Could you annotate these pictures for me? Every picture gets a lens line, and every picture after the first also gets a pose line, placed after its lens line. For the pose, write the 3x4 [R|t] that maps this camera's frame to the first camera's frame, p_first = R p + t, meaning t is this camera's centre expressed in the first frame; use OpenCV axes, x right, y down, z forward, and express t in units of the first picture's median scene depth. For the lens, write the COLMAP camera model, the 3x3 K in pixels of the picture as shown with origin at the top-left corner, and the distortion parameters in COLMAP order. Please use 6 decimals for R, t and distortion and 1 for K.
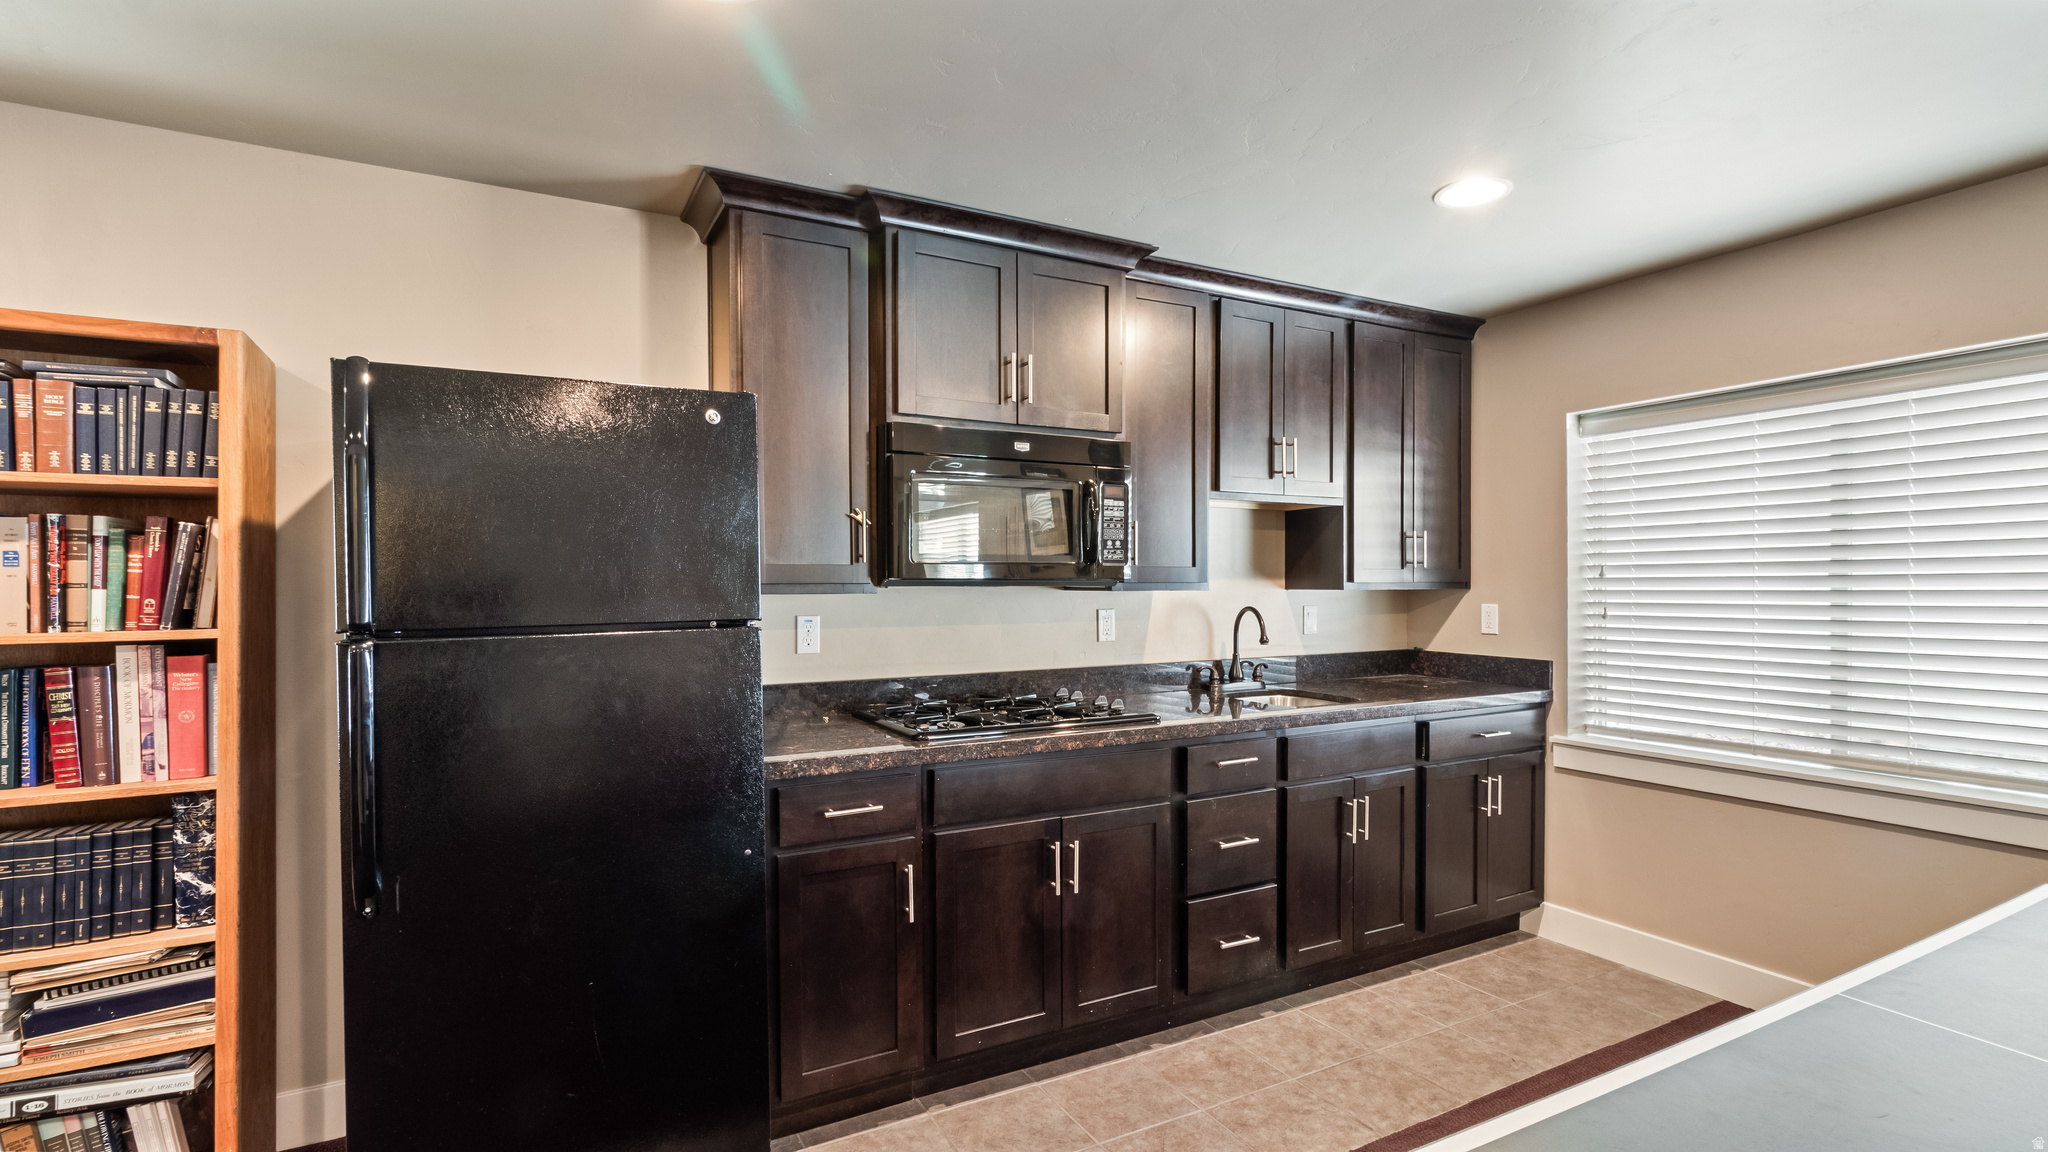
lens RADIAL K [[955.9, 0, 1024.0], [0, 955.9, 576.0], [0, 0, 1]] dist [0.000235, 0.000020]
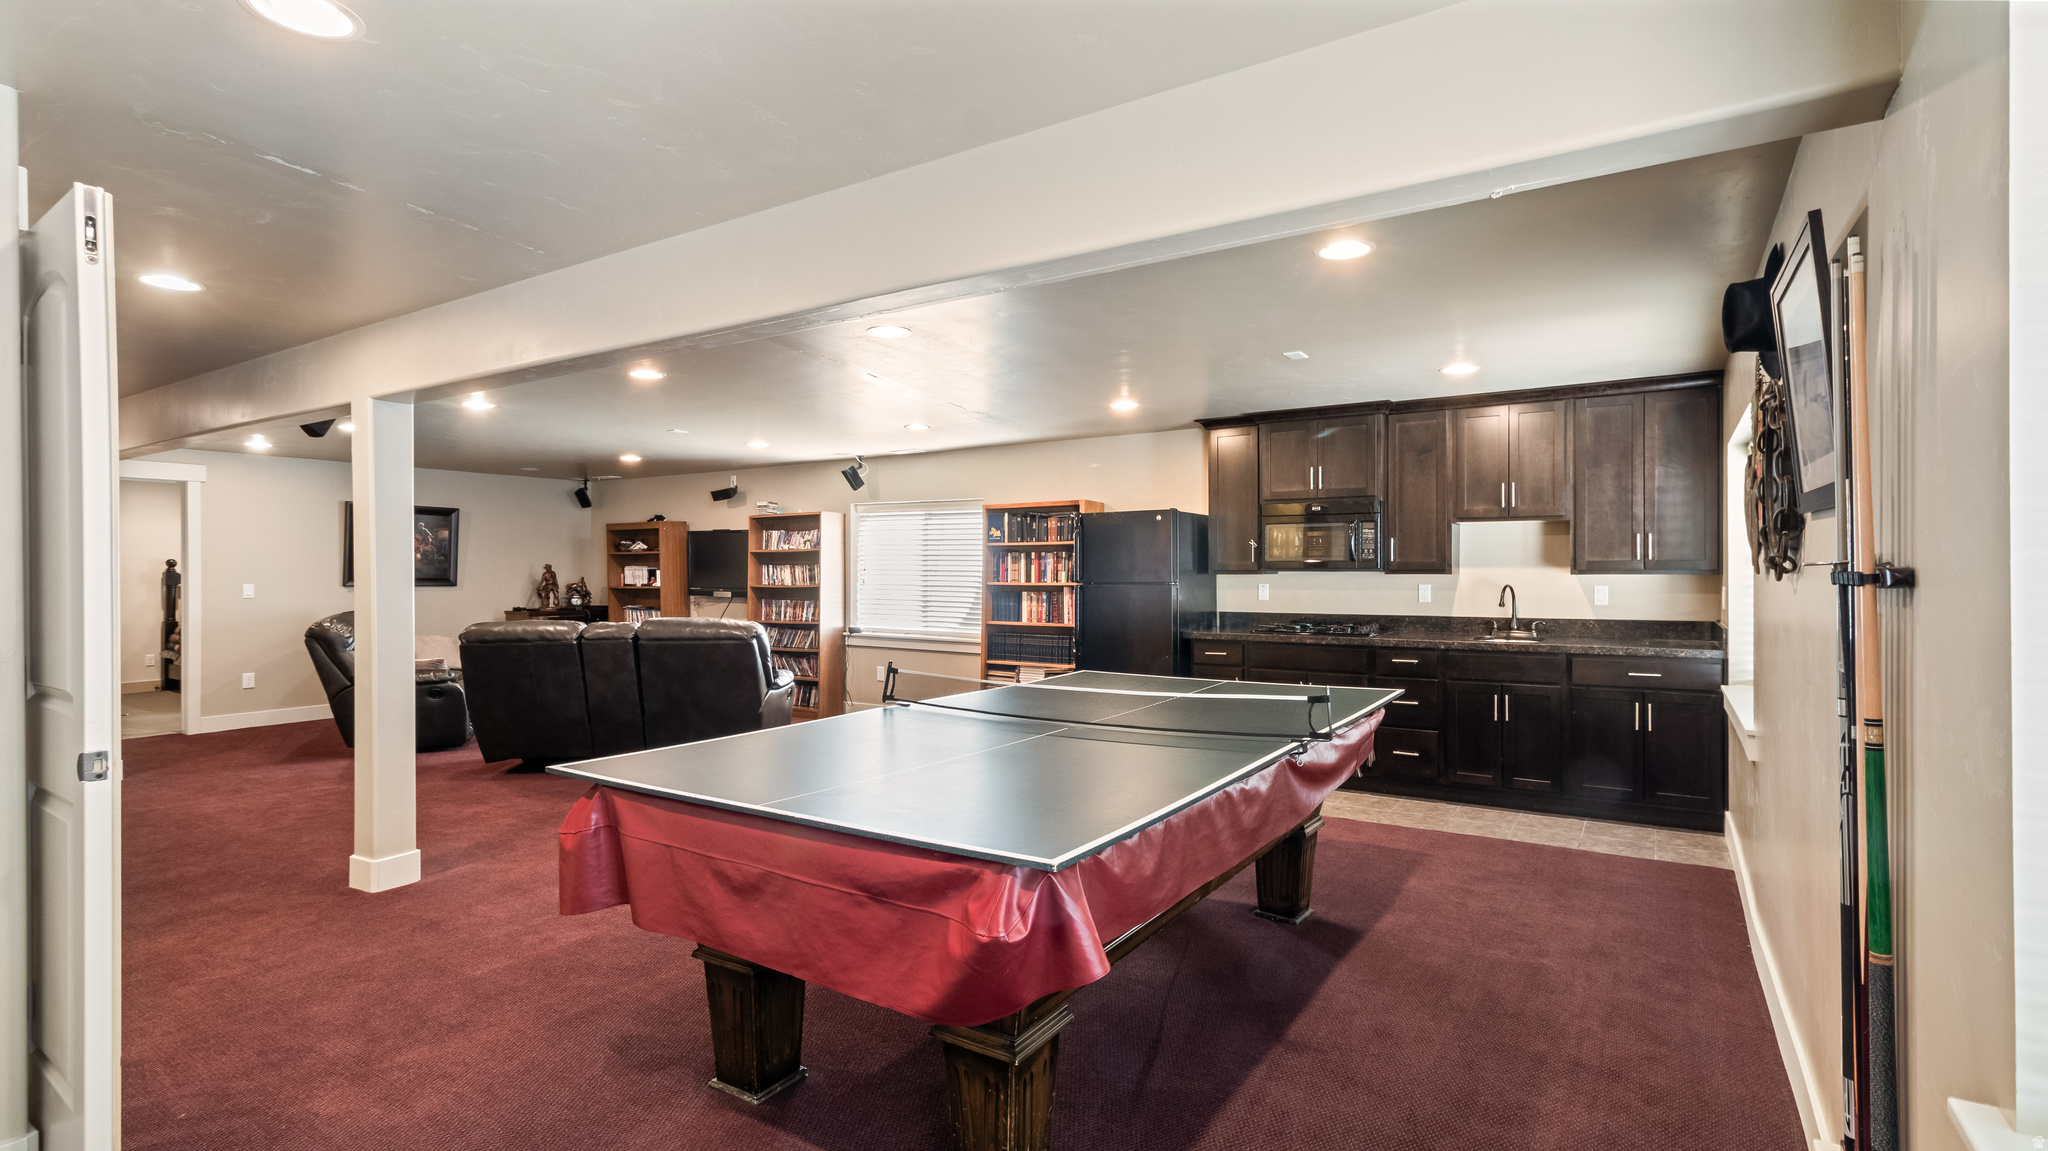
lens RADIAL K [[955.9, 0, 1024.0], [0, 955.9, 575.5], [0, 0, 1]] dist [0.000235, 0.000020]
pose [[0.471385, 0.006011, -0.881907, 2.246182], [0.008931, 0.999893, 0.011588, -0.016418], [0.881882, -0.013338, 0.471281, -0.886748]]
